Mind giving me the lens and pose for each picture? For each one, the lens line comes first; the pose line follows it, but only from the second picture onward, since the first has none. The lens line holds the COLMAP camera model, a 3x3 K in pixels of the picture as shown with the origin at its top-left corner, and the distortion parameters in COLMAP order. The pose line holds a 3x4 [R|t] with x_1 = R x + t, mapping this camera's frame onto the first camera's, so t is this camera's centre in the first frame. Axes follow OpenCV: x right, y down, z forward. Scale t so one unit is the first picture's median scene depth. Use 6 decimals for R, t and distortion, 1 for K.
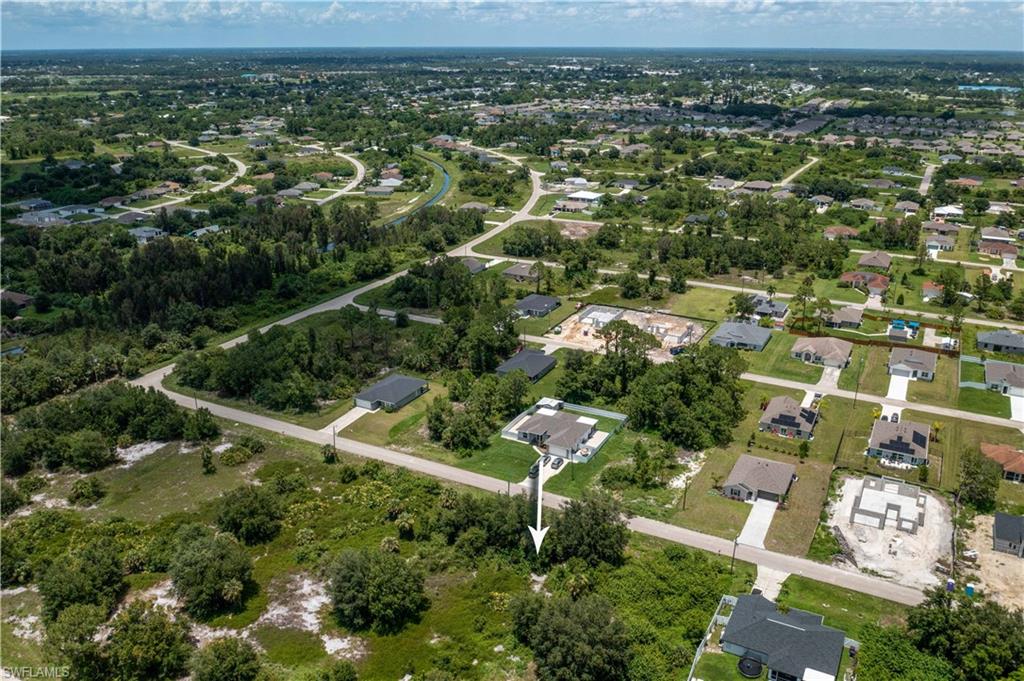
lens RADIAL K [[806.9, 0, 512.0], [0, 806.9, 340.5], [0, 0, 1]] dist [-0.035123, 0.004498]
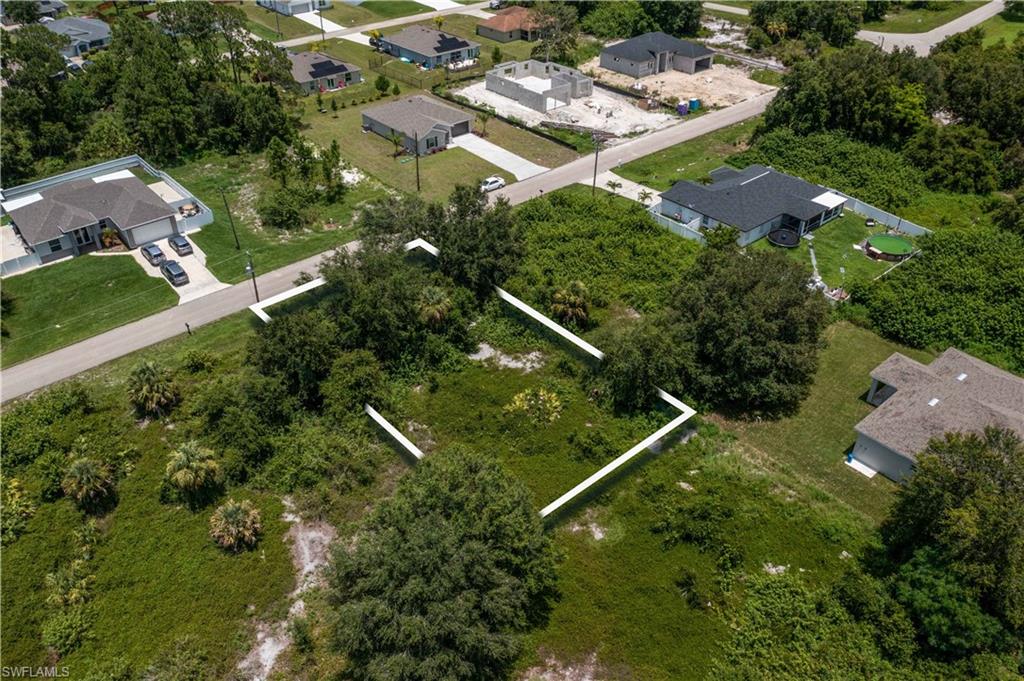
lens RADIAL K [[806.9, 0, 512.0], [0, 806.9, 340.5], [0, 0, 1]] dist [-0.035123, 0.004498]
pose [[0.366291, -0.535153, 0.761211, -0.242495], [0.324854, 0.840139, 0.434323, 0.043310], [-0.871952, 0.088194, 0.481582, 0.491641]]
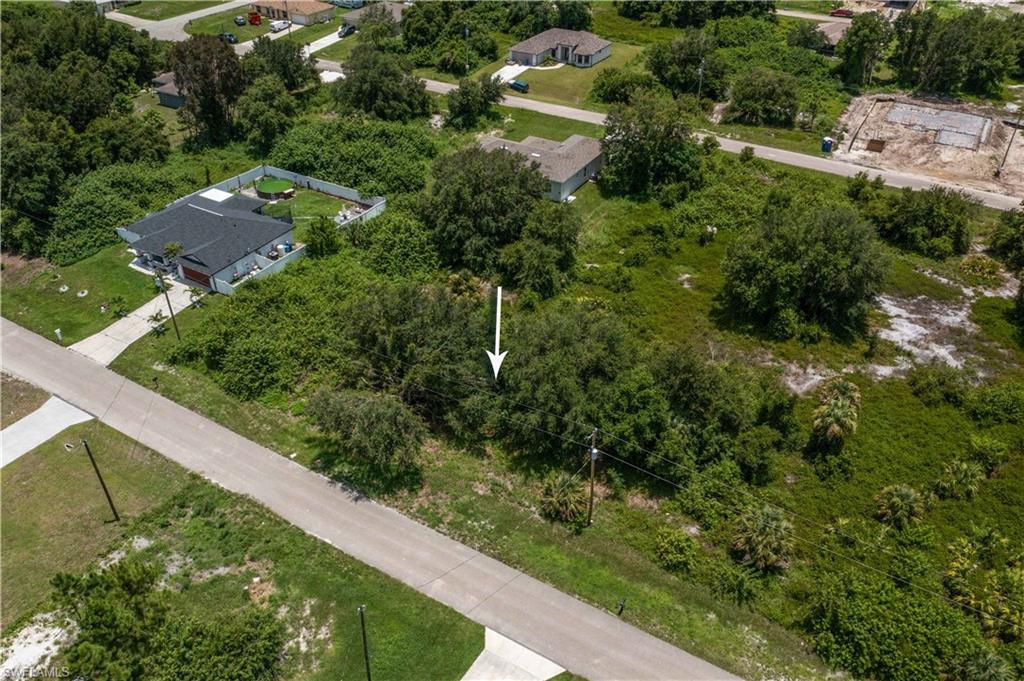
lens RADIAL K [[806.9, 0, 512.0], [0, 806.9, 340.5], [0, 0, 1]] dist [-0.035123, 0.004498]
pose [[-0.998775, -0.027037, 0.041443, 0.014265], [0.018519, 0.572428, 0.819746, -0.104595], [-0.045887, 0.819509, -0.571226, 0.878413]]
